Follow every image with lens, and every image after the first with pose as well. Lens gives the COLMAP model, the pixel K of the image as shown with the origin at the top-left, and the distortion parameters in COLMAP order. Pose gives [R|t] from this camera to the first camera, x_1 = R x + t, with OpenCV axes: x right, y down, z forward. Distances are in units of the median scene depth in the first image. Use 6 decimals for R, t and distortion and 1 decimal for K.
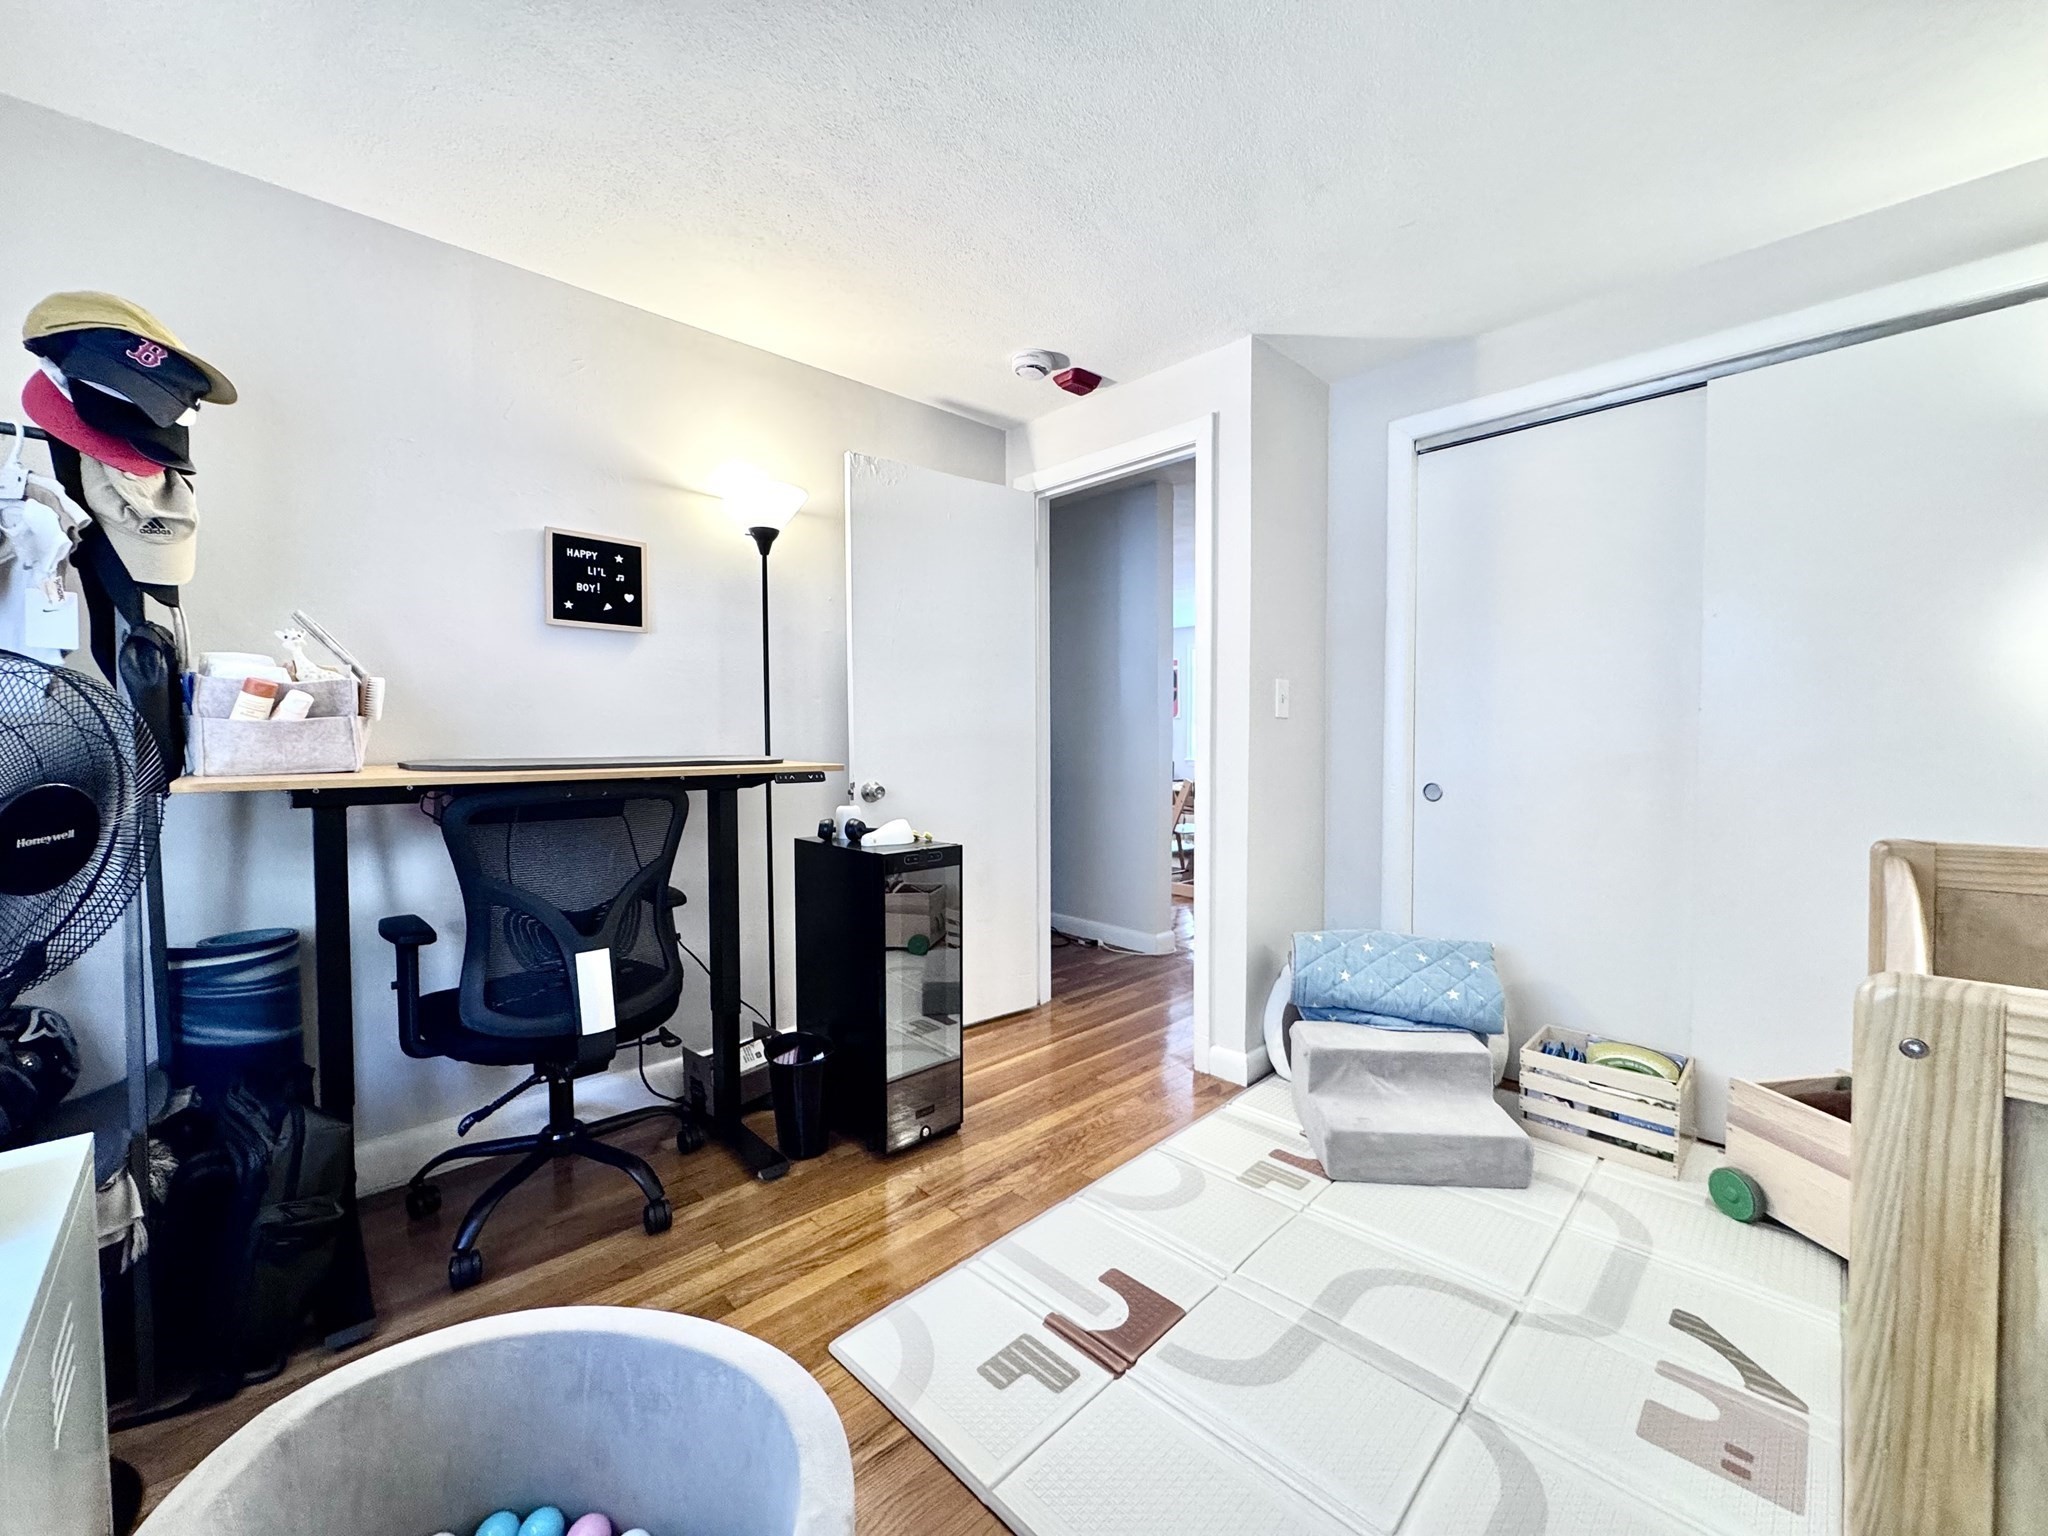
lens RADIAL K [[817.4, 0, 1024.0], [0, 817.4, 768.0], [0, 0, 1]] dist [-0.004739, 0.000013]
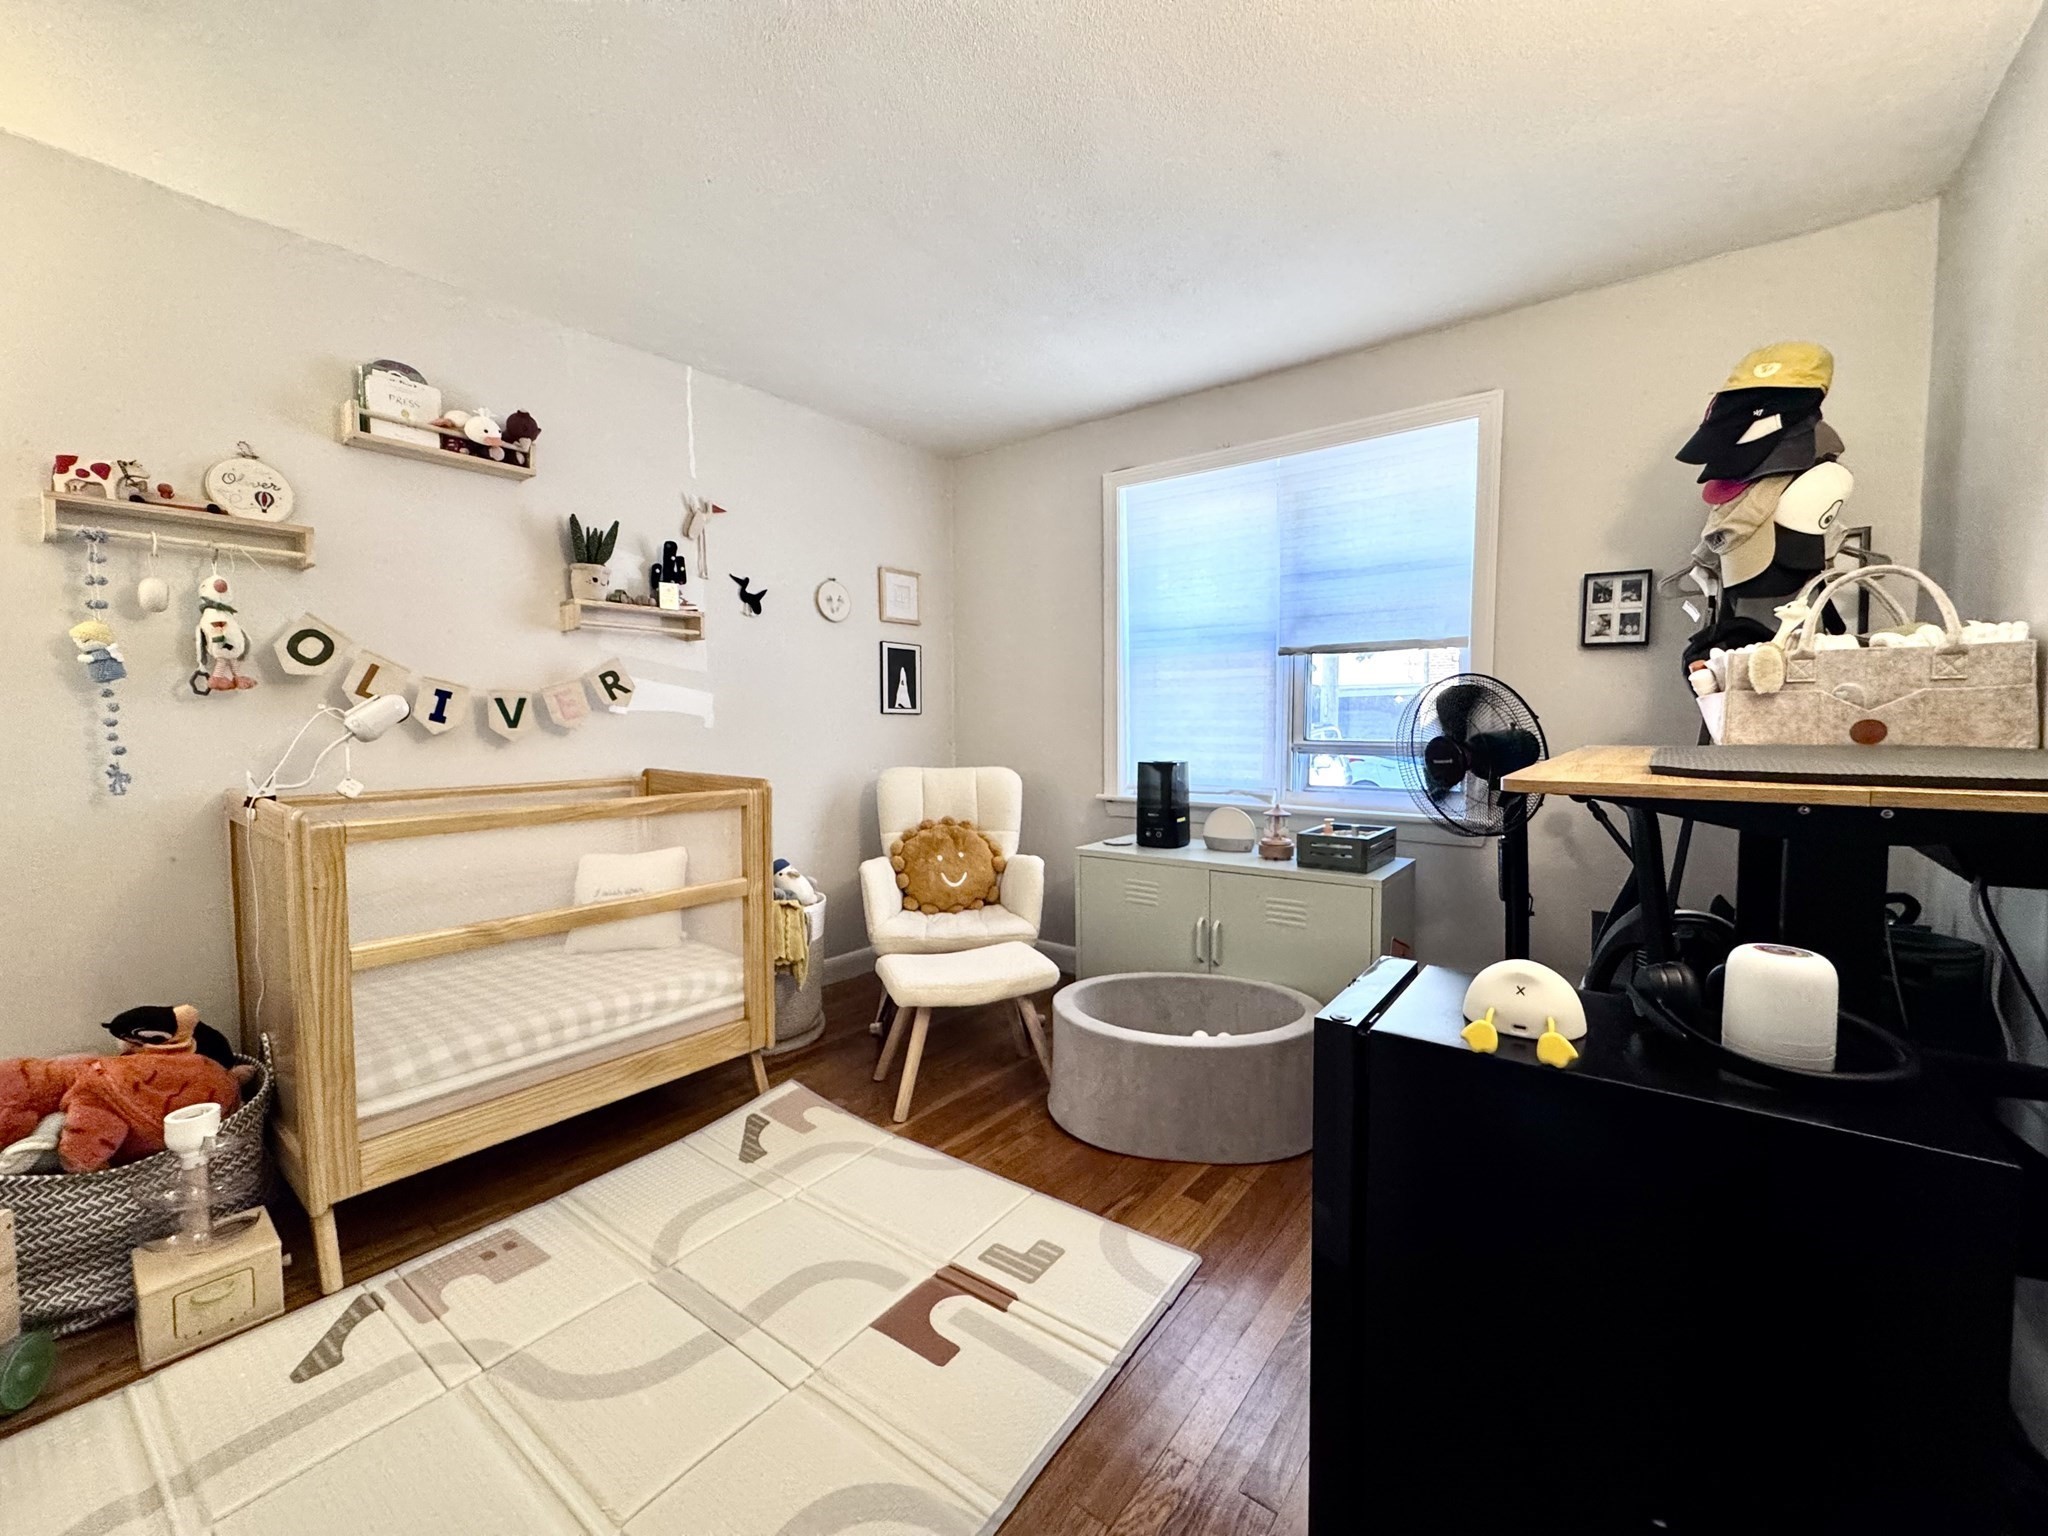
lens RADIAL K [[817.4, 0, 1024.0], [0, 817.4, 768.0], [0, 0, 1]] dist [-0.004739, 0.000013]
pose [[-0.989607, 0.018259, -0.142636, 0.111565], [0.003369, 0.994577, 0.103948, -0.060014], [0.143761, 0.102387, -0.984302, 1.459736]]
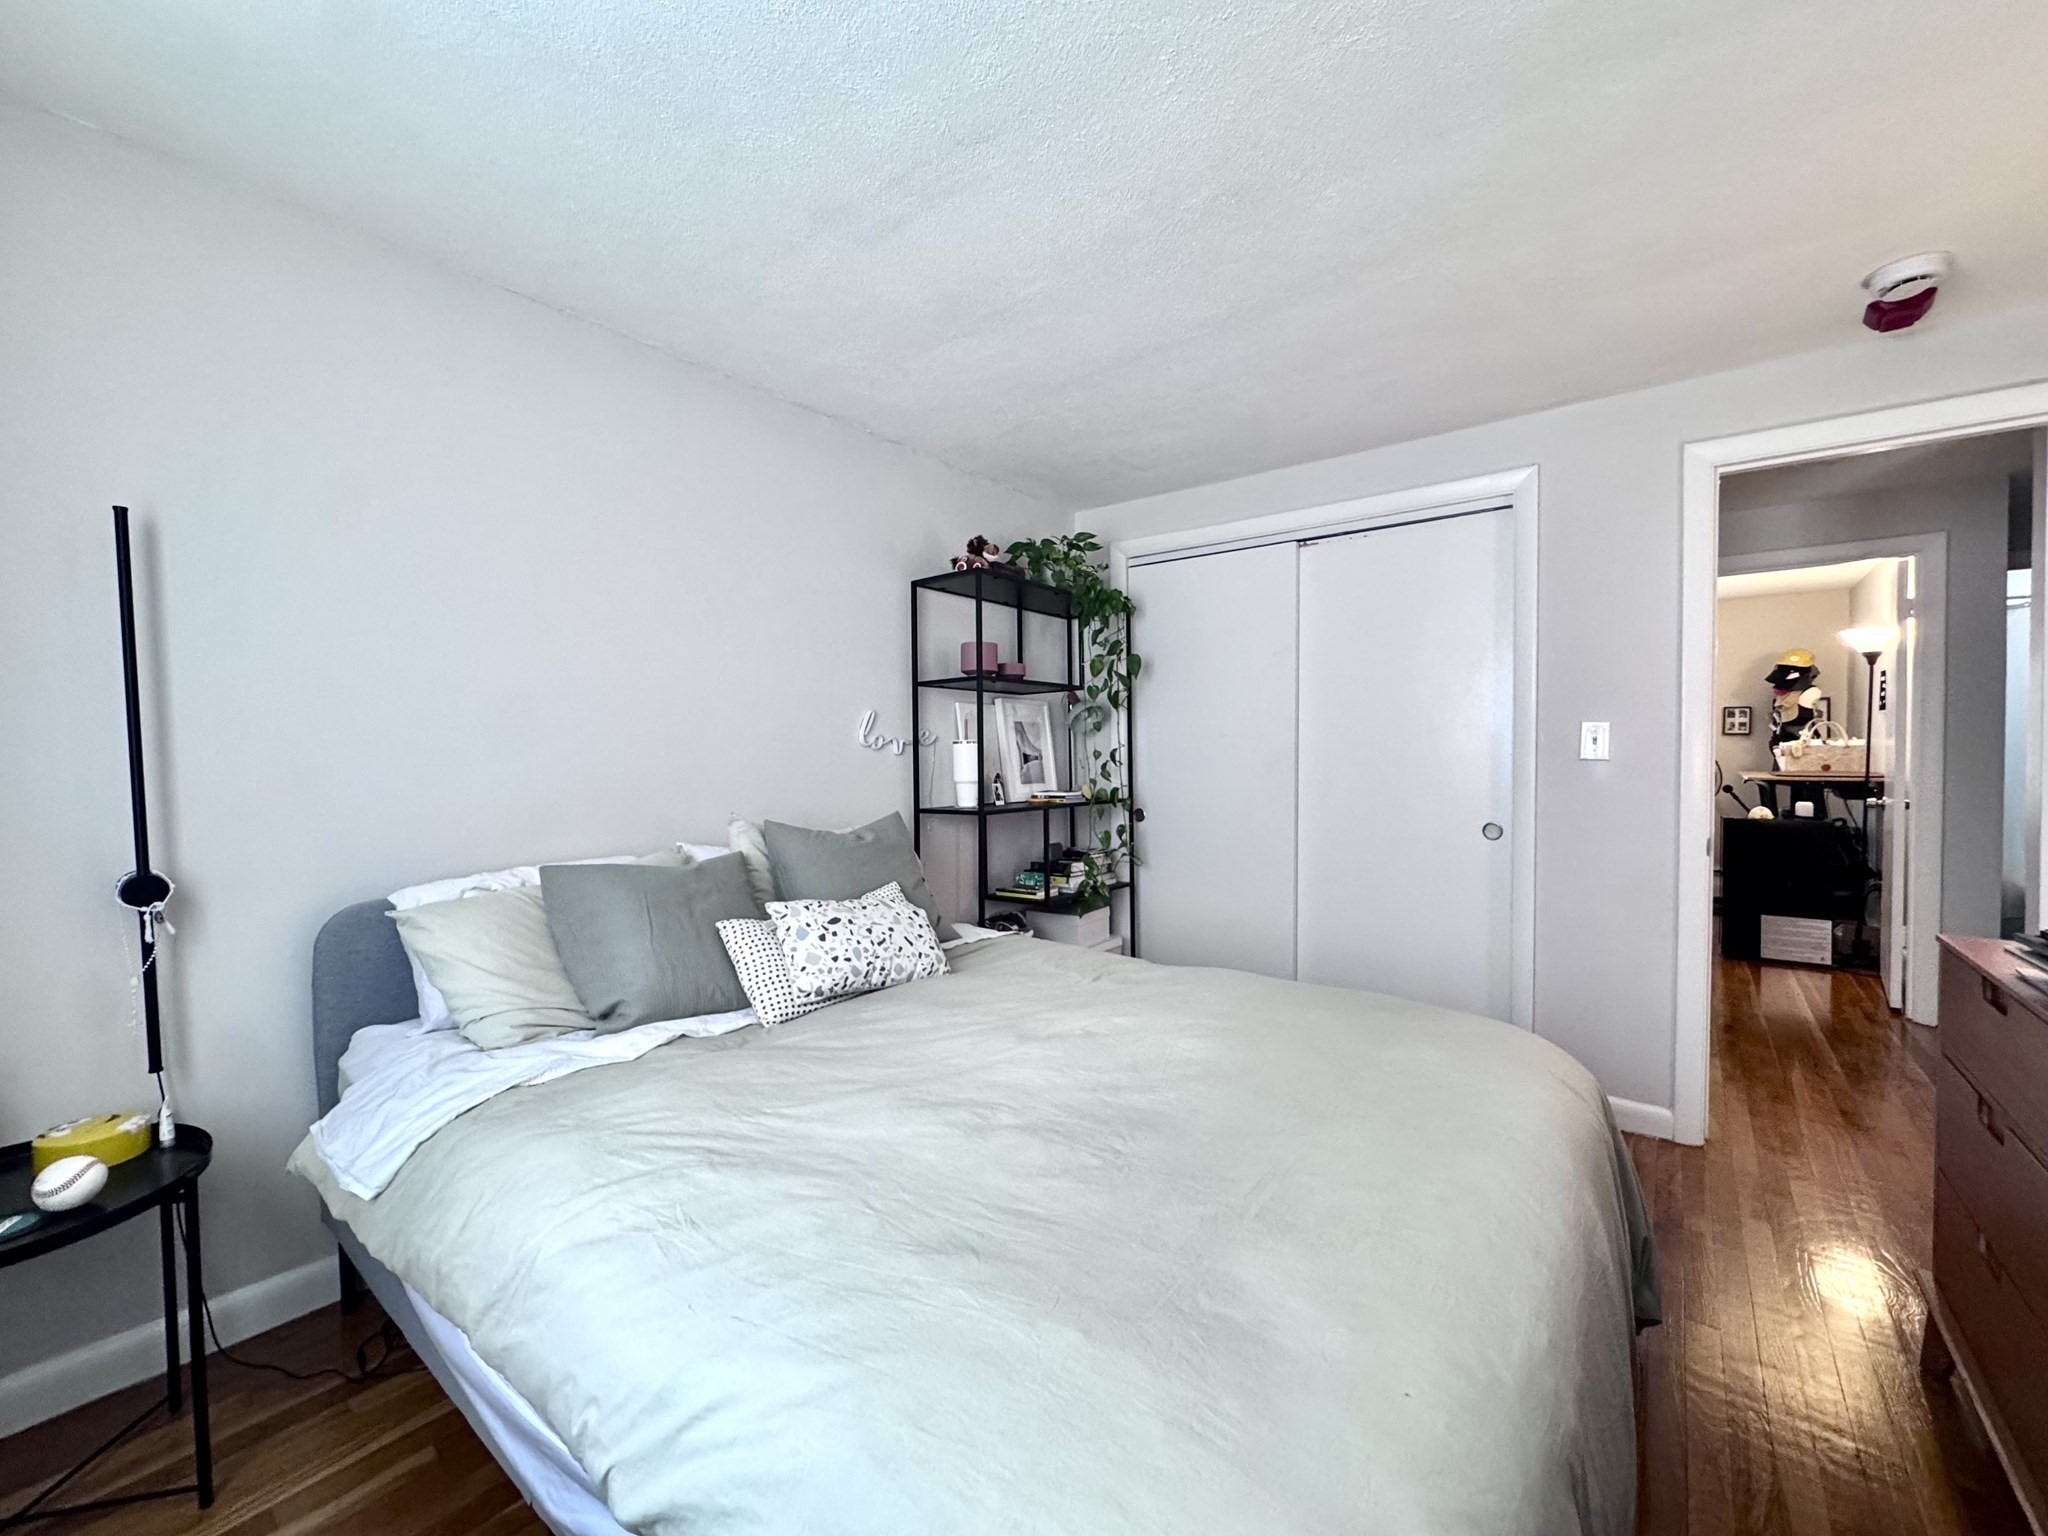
lens RADIAL K [[817.4, 0, 1024.0], [0, 817.4, 768.0], [0, 0, 1]] dist [-0.004739, 0.000013]
pose [[-0.991148, 0.009686, -0.132407, 2.153690], [0.000986, 0.997844, 0.065618, -0.185273], [0.132757, 0.064906, -0.989021, 3.085460]]
